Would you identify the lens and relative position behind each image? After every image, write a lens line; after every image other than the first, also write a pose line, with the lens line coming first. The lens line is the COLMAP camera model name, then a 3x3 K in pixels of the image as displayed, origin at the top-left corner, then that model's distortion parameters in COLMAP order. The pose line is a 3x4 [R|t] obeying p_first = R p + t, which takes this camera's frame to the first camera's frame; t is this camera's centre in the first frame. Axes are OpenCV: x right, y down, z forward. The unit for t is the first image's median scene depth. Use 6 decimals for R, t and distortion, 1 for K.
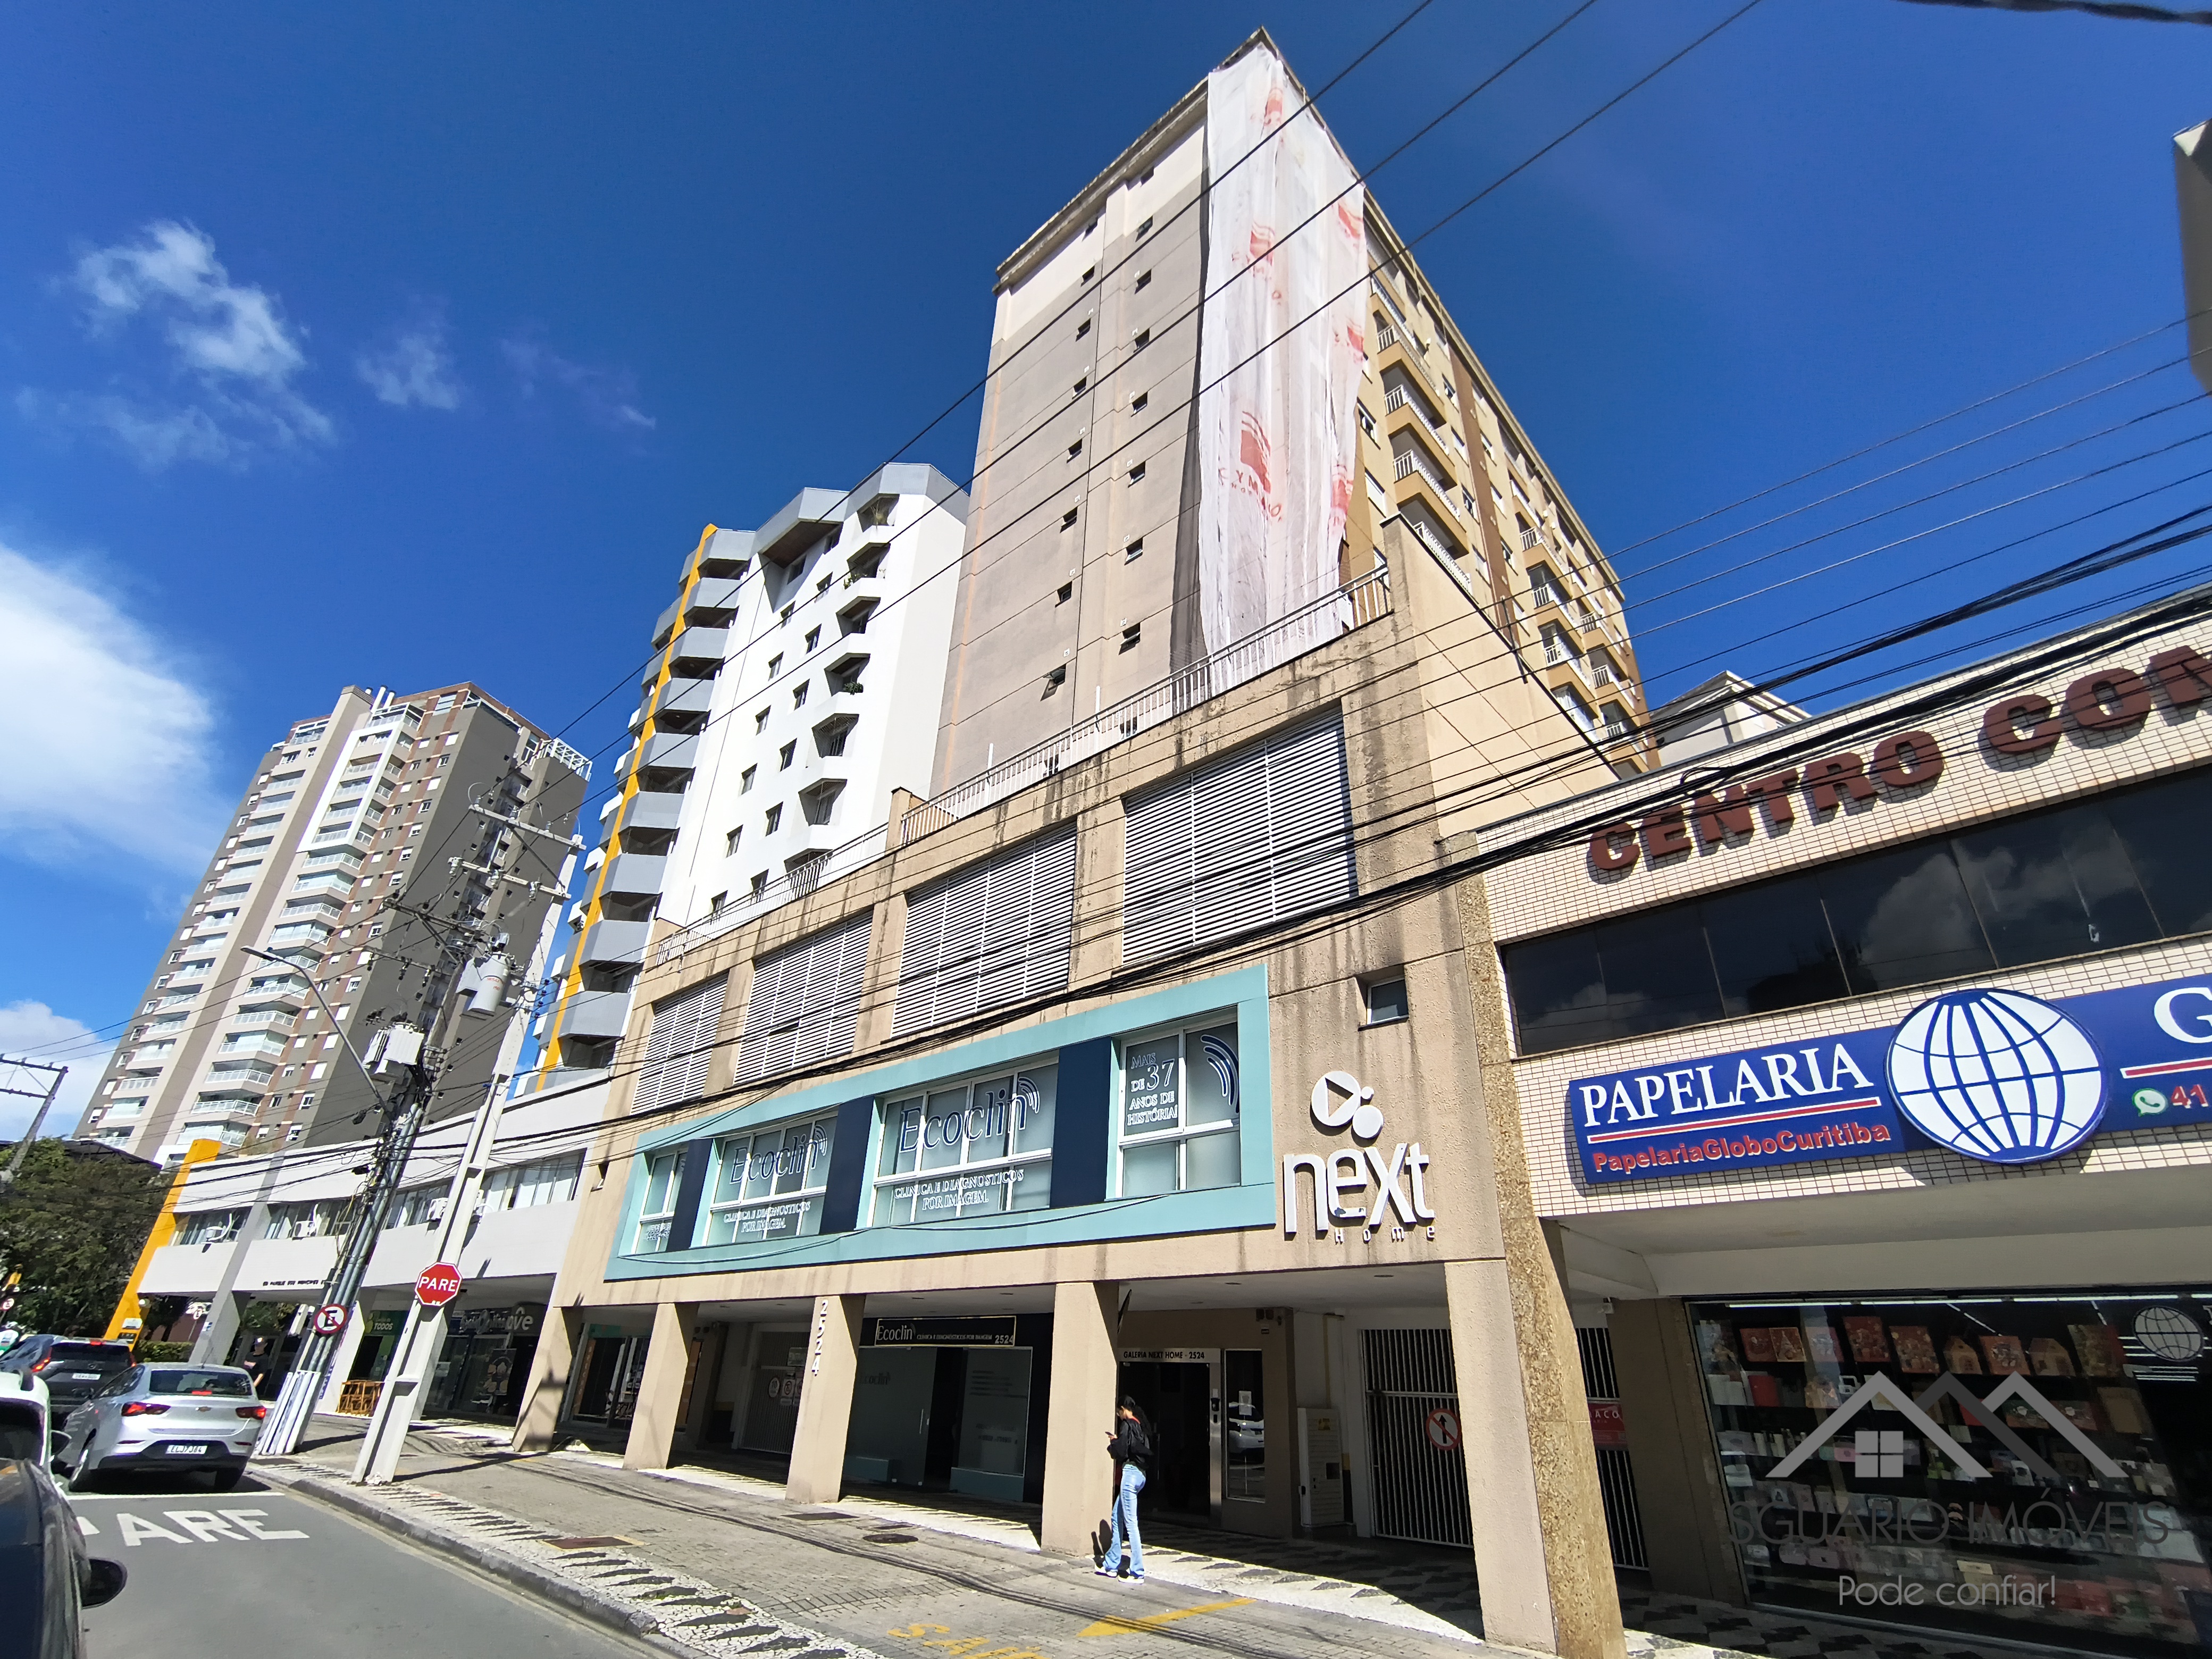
lens RADIAL K [[1043.5, 0, 1108.8], [0, 1043.5, 847.1], [0, 0, 1]] dist [-0.001973, 0.001314]
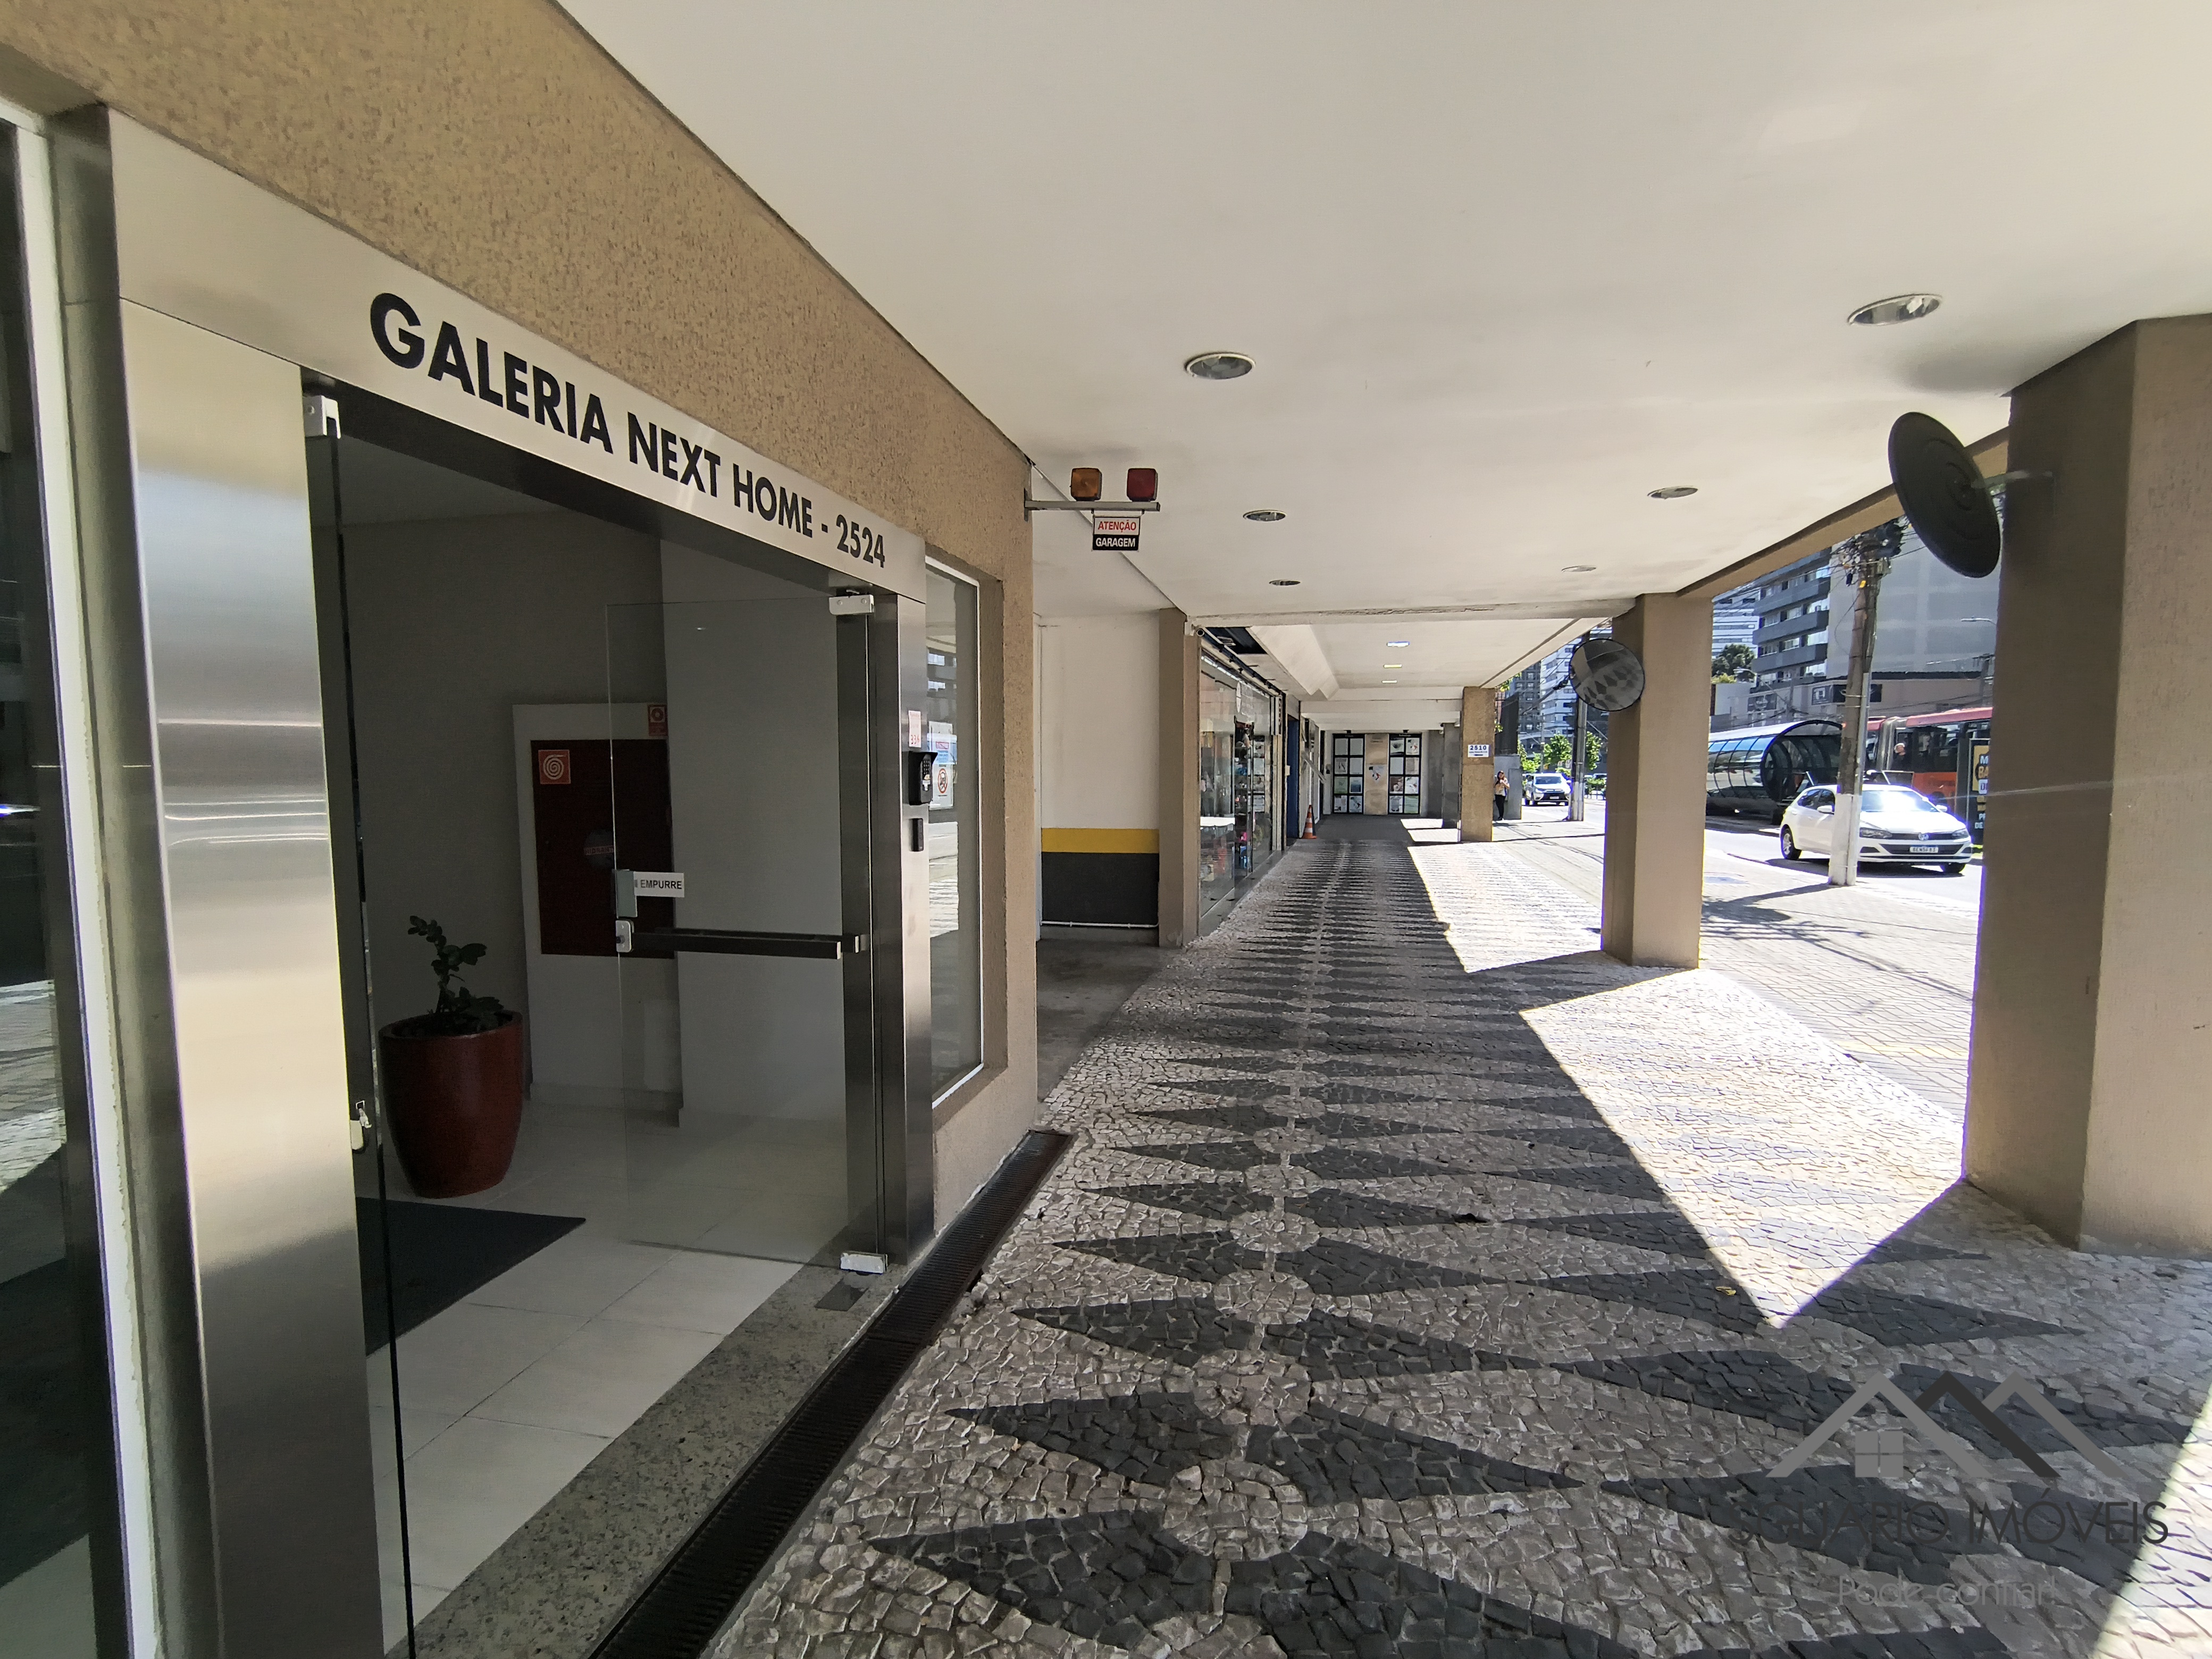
lens RADIAL K [[1043.5, 0, 1108.8], [0, 1043.5, 847.1], [0, 0, 1]] dist [-0.001973, 0.001314]
pose [[-0.497361, -0.111287, 0.860376, -0.101125], [-0.427130, 0.894622, -0.131196, 0.550514], [-0.755111, -0.432744, -0.492483, 1.055229]]
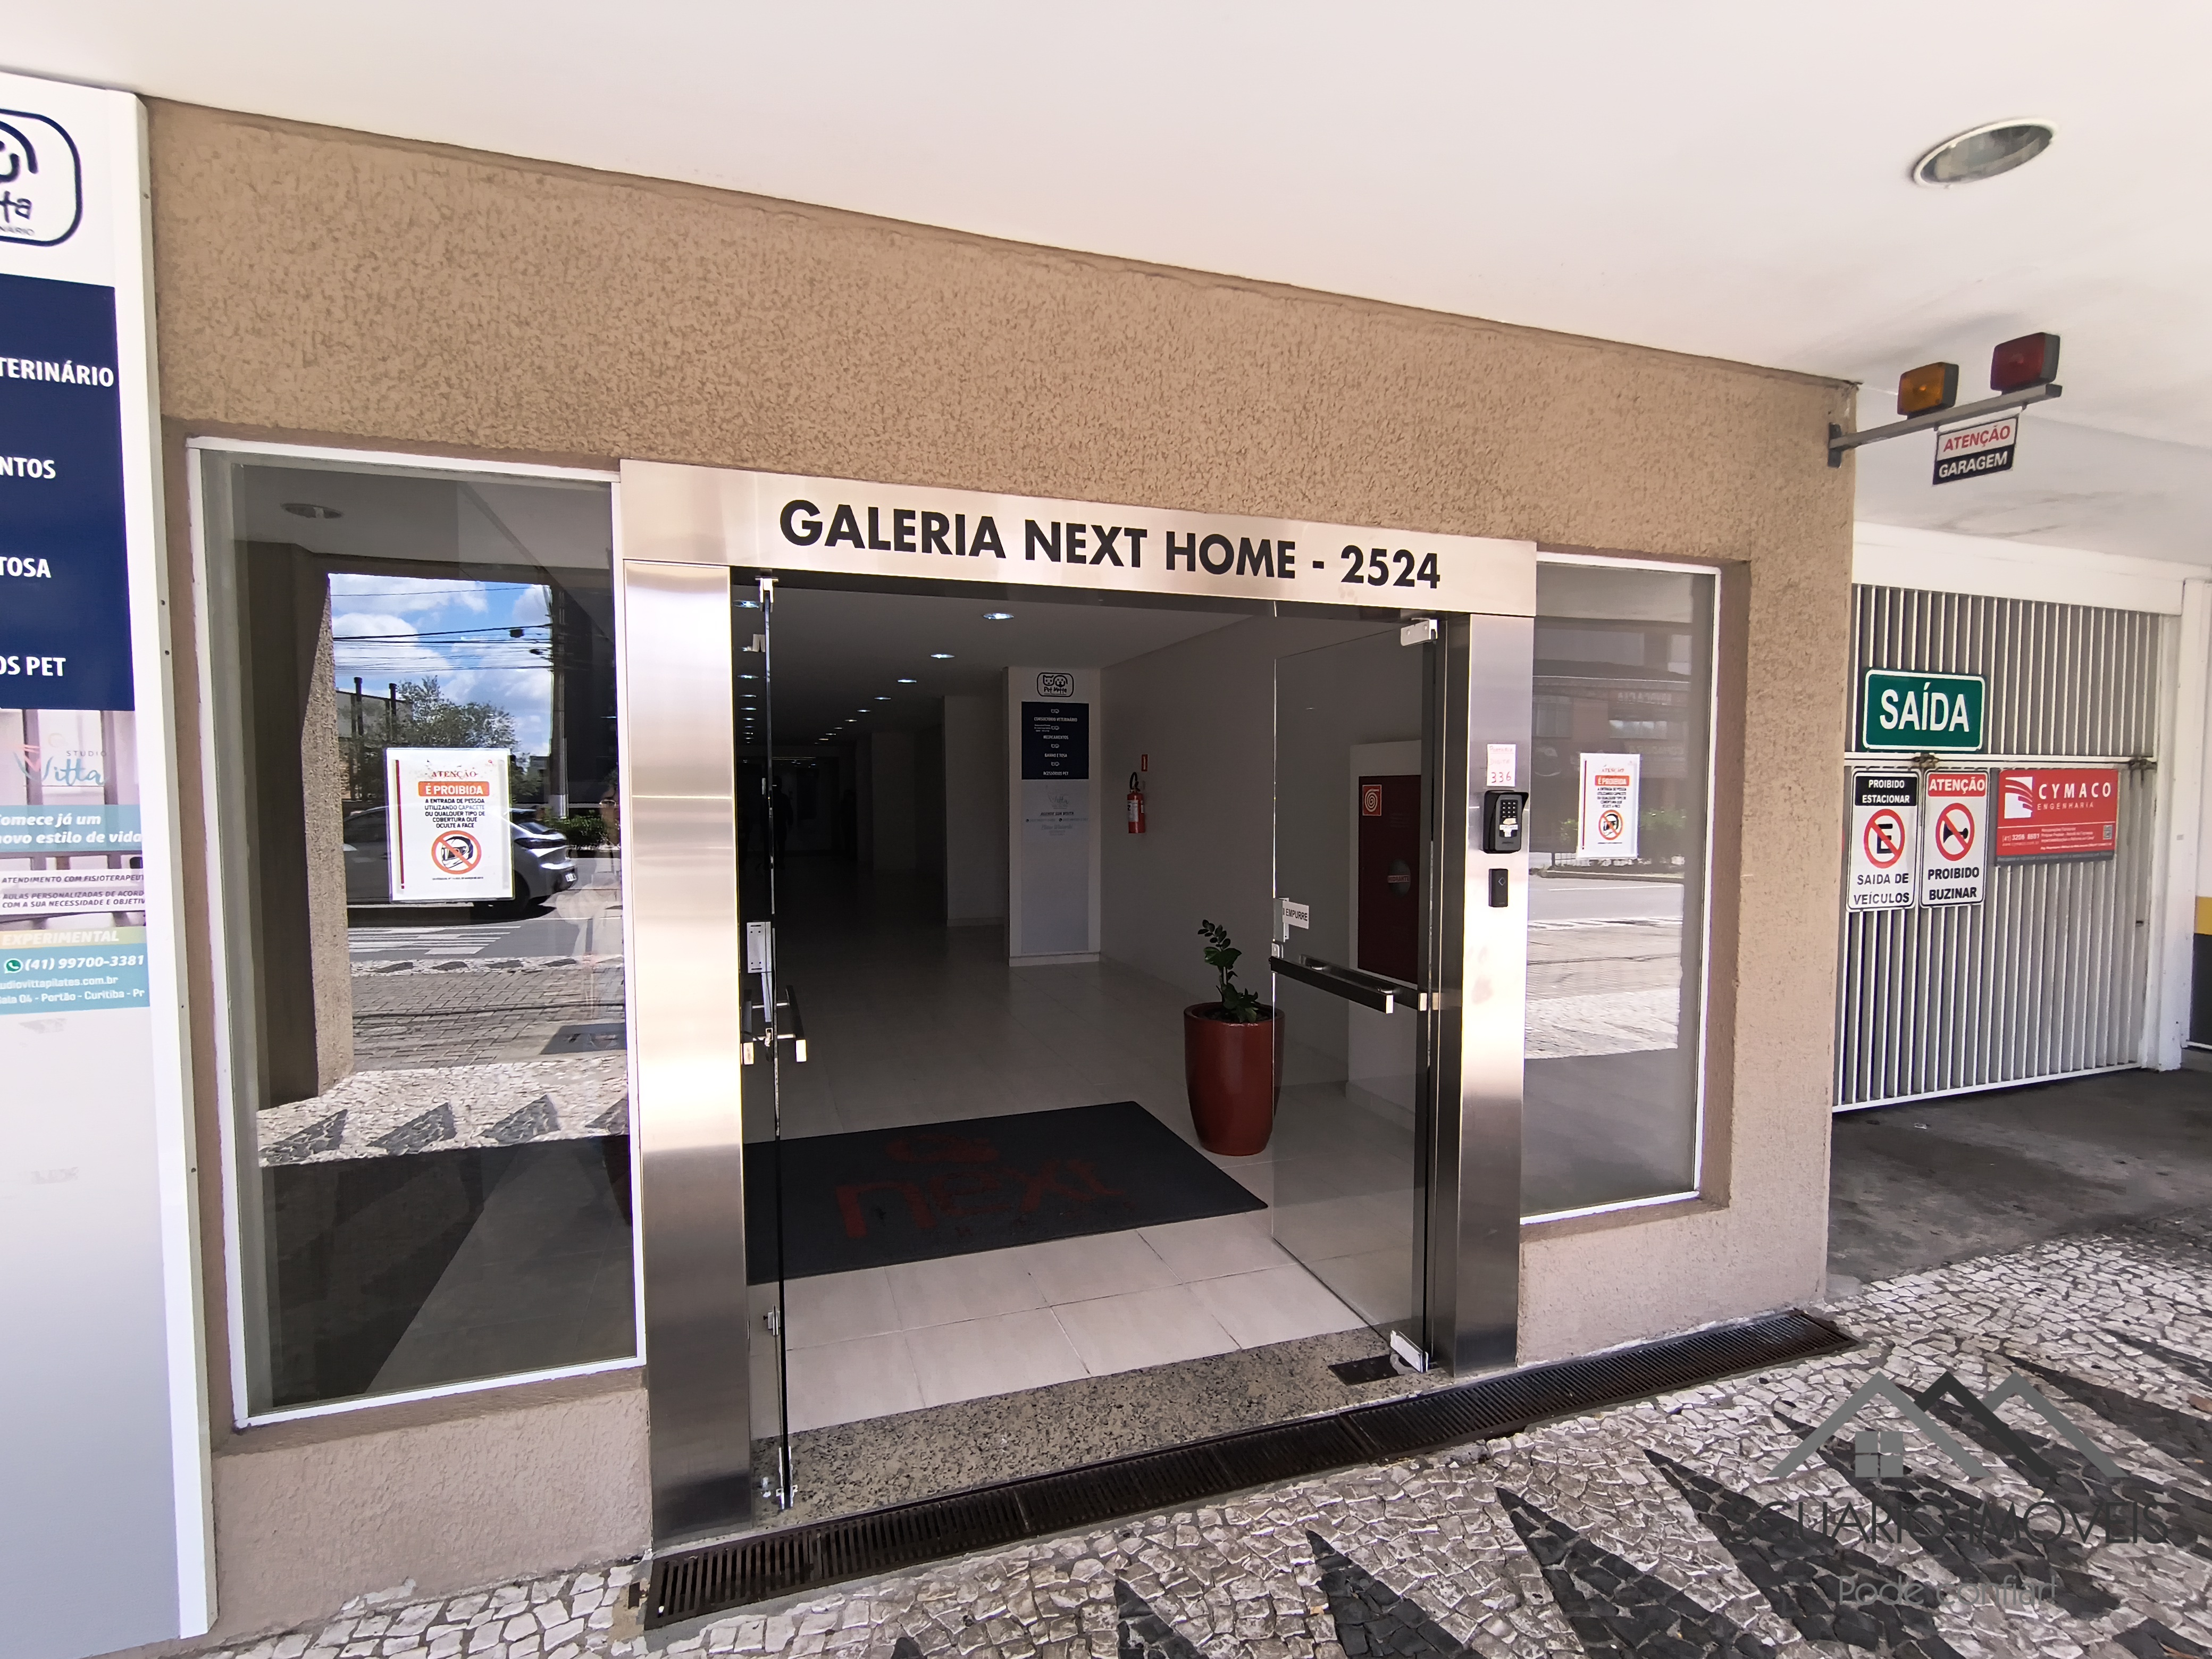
lens RADIAL K [[1043.5, 0, 1108.8], [0, 1043.5, 847.1], [0, 0, 1]] dist [-0.001973, 0.001314]
pose [[0.485761, -0.092292, 0.869206, -0.089791], [-0.392691, 0.865367, 0.311342, 0.501315], [-0.780916, -0.492567, 0.384119, 0.968511]]
